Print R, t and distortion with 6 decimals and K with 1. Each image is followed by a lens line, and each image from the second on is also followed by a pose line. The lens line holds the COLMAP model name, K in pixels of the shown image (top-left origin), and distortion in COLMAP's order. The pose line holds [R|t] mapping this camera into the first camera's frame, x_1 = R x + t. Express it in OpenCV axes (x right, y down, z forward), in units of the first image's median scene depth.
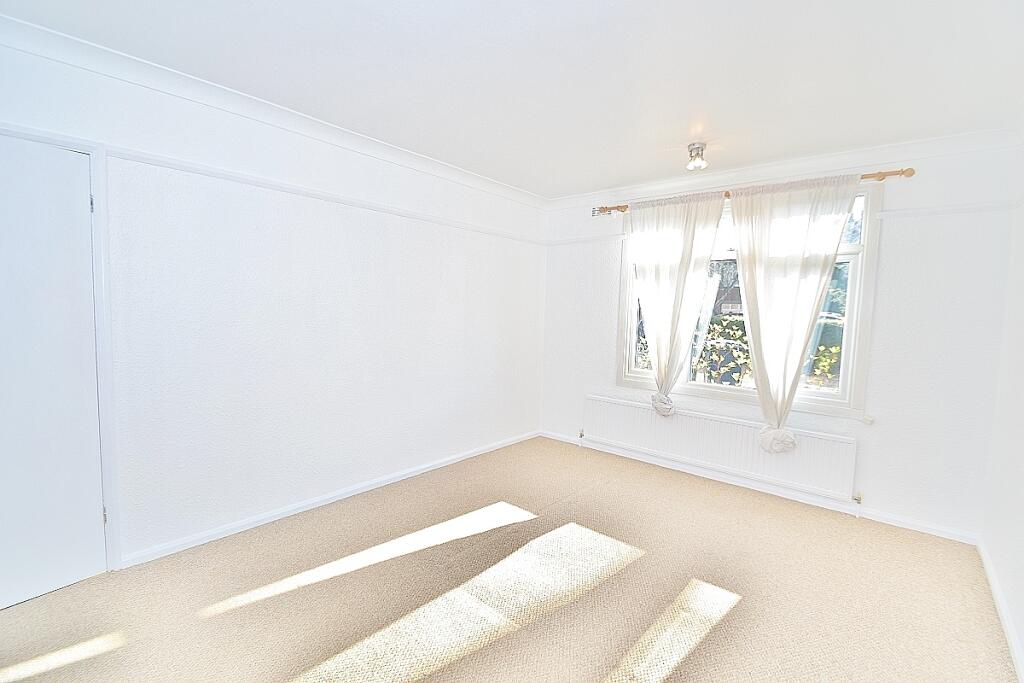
lens RADIAL K [[450.9, 0, 505.1], [0, 450.9, 346.9], [0, 0, 1]] dist [0.001772, -0.000293]
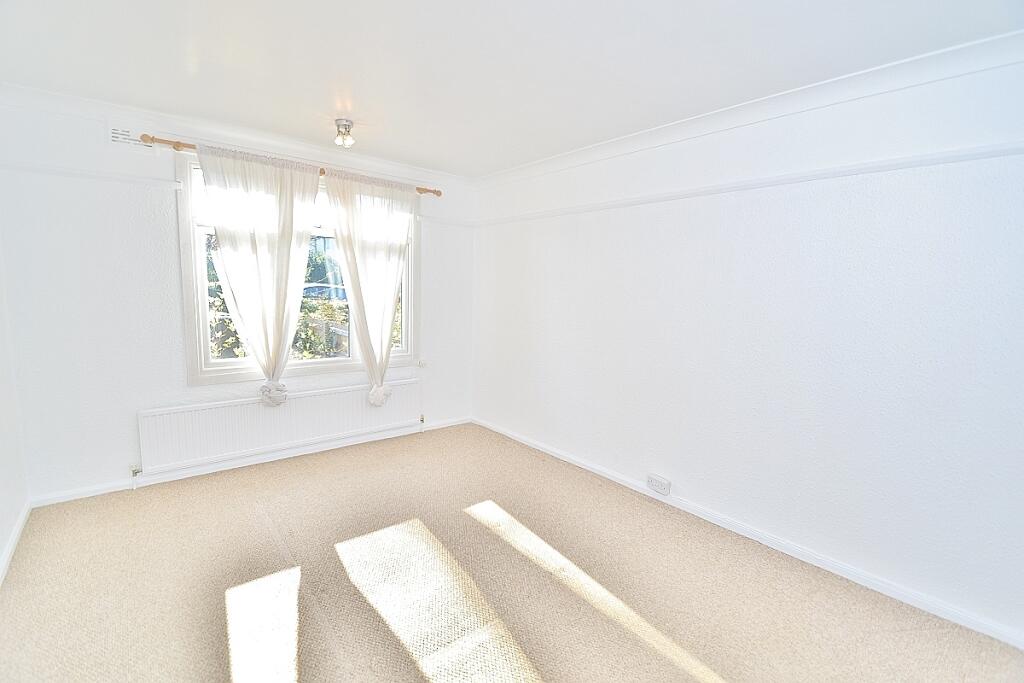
lens RADIAL K [[450.9, 0, 505.7], [0, 450.9, 341.0], [0, 0, 1]] dist [0.001772, -0.000293]
pose [[0.191118, -0.136938, 0.971968, -0.462193], [0.062410, 0.989912, 0.127194, -0.064934], [-0.979581, 0.036352, 0.197737, 0.410103]]
